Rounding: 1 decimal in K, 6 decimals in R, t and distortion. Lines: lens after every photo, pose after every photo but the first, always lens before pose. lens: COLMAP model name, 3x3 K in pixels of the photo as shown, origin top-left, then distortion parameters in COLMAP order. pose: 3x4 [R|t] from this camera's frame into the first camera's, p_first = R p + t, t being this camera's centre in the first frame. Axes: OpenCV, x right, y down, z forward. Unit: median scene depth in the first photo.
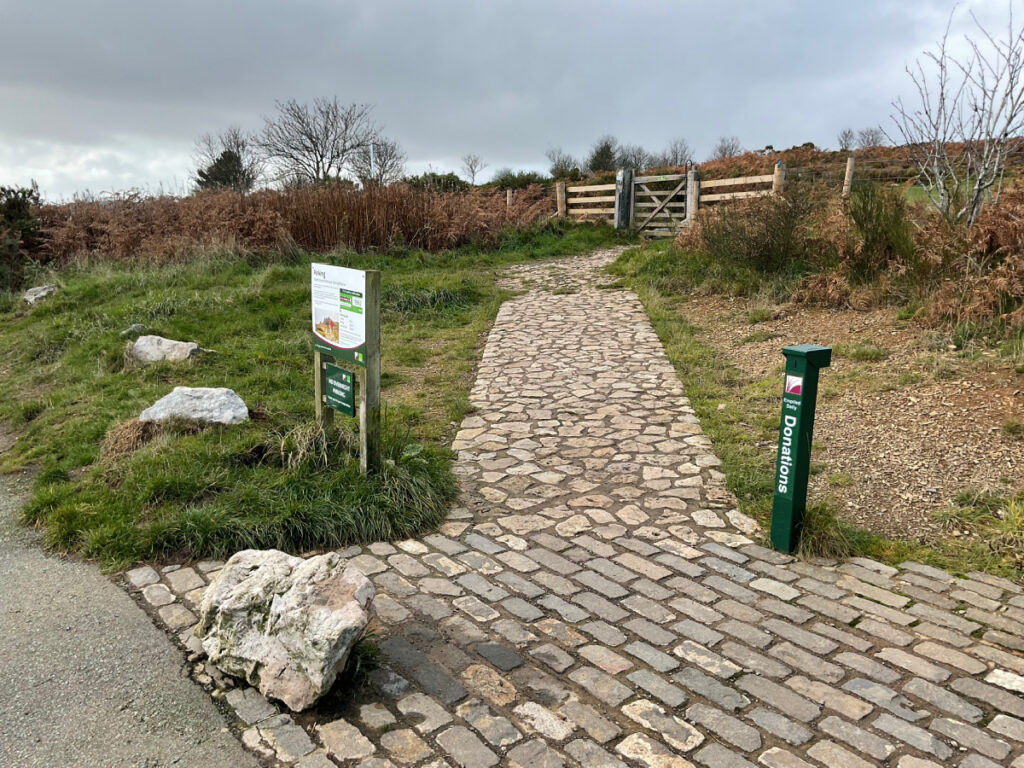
lens RADIAL K [[855.9, 0, 512.5], [0, 855.9, 385.6], [0, 0, 1]] dist [0.015665, -0.001667]
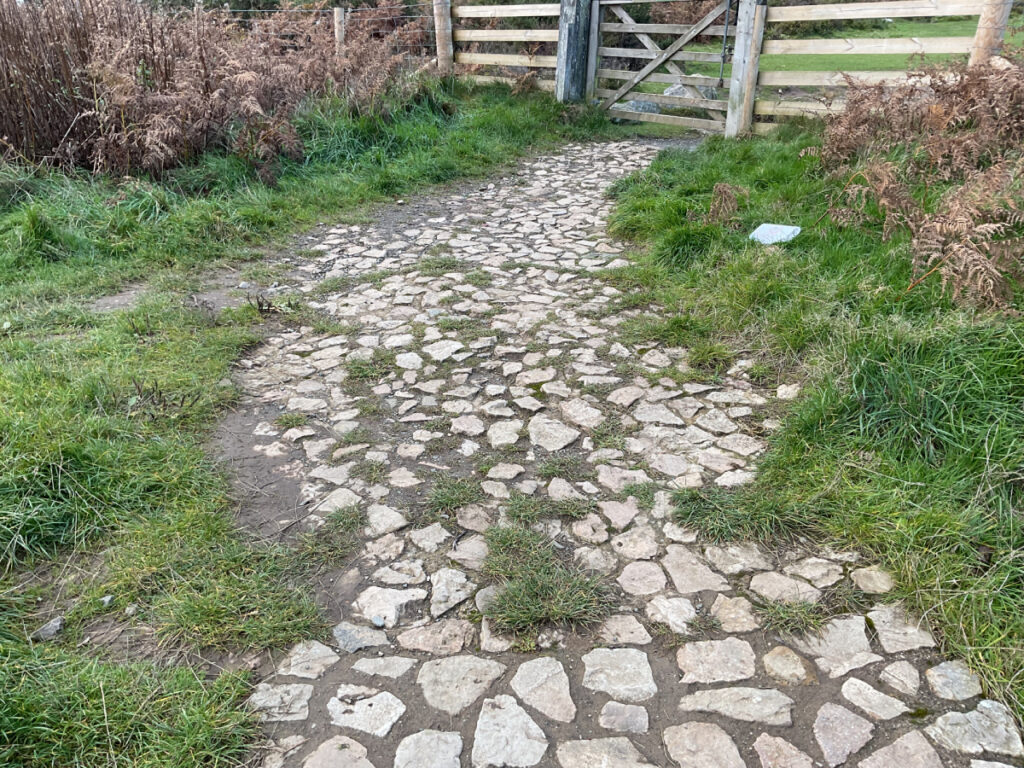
lens RADIAL K [[855.9, 0, 511.6], [0, 855.9, 384.4], [0, 0, 1]] dist [0.015665, -0.001667]
pose [[0.987624, -0.025762, 0.154707, 0.014989], [-0.004361, 0.981525, 0.191283, -0.124245], [-0.156777, -0.189591, 0.969266, 0.525566]]
